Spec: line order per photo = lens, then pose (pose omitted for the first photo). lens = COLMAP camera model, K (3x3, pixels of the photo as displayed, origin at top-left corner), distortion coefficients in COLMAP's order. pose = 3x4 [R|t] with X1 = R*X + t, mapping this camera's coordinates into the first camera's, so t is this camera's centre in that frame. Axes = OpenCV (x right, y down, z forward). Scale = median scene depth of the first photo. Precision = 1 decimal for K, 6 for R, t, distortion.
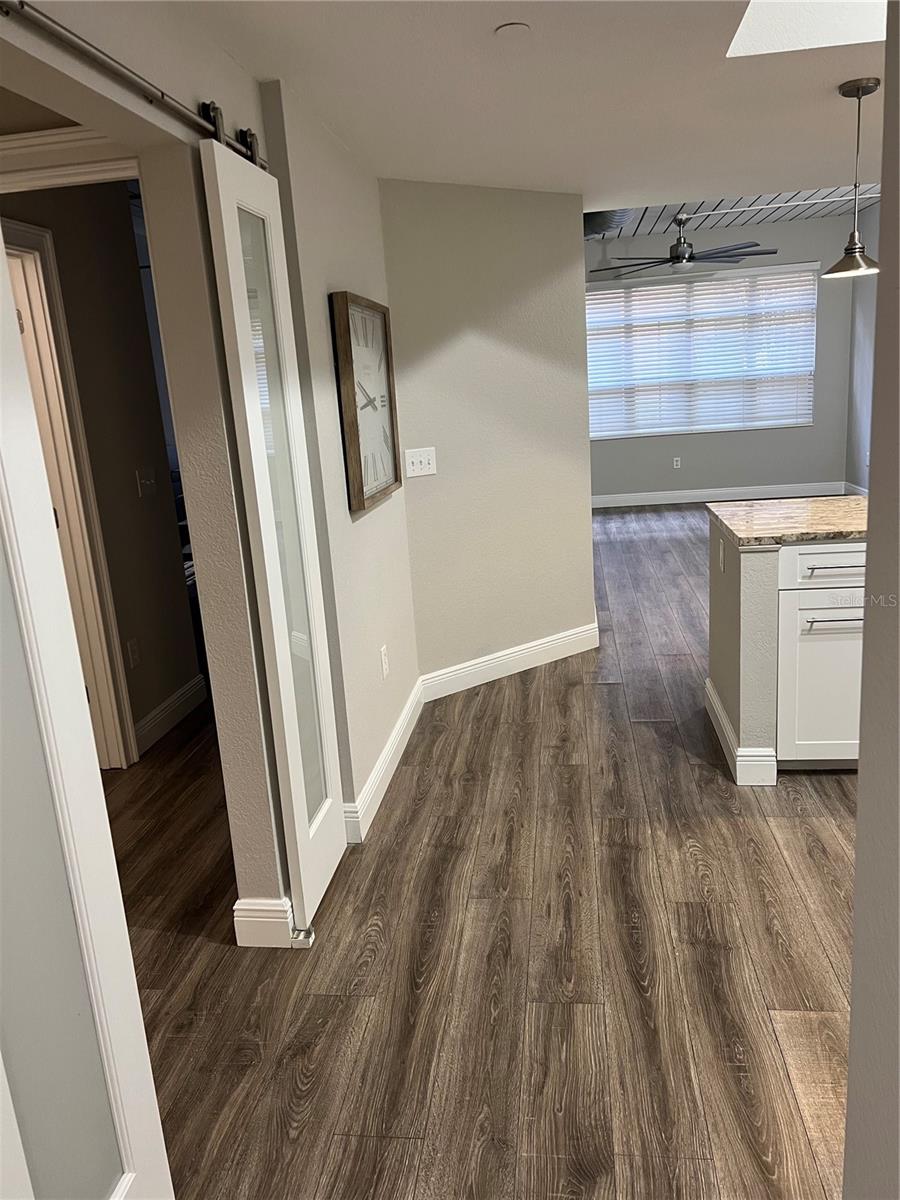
lens RADIAL K [[910.3, 0, 450.0], [0, 910.3, 600.0], [0, 0, 1]] dist [0.002144, -0.000444]
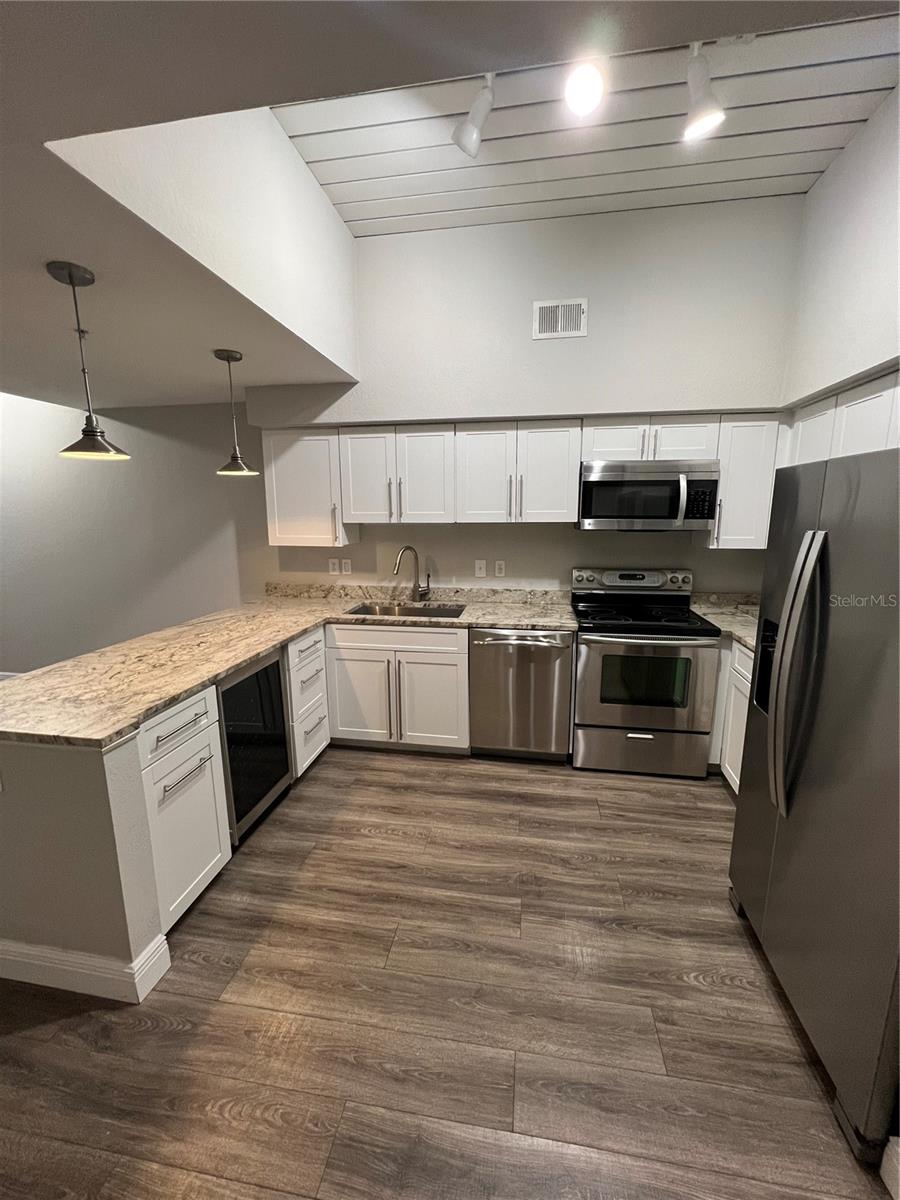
lens RADIAL K [[480.3, 0, 450.0], [0, 480.3, 600.0], [0, 0, 1]] dist [0.000481, 0.000229]
pose [[0.032976, -0.106936, 0.993719, -0.104471], [0.236805, 0.966785, 0.096179, -0.160059], [-0.970997, 0.232146, 0.057203, 0.625958]]
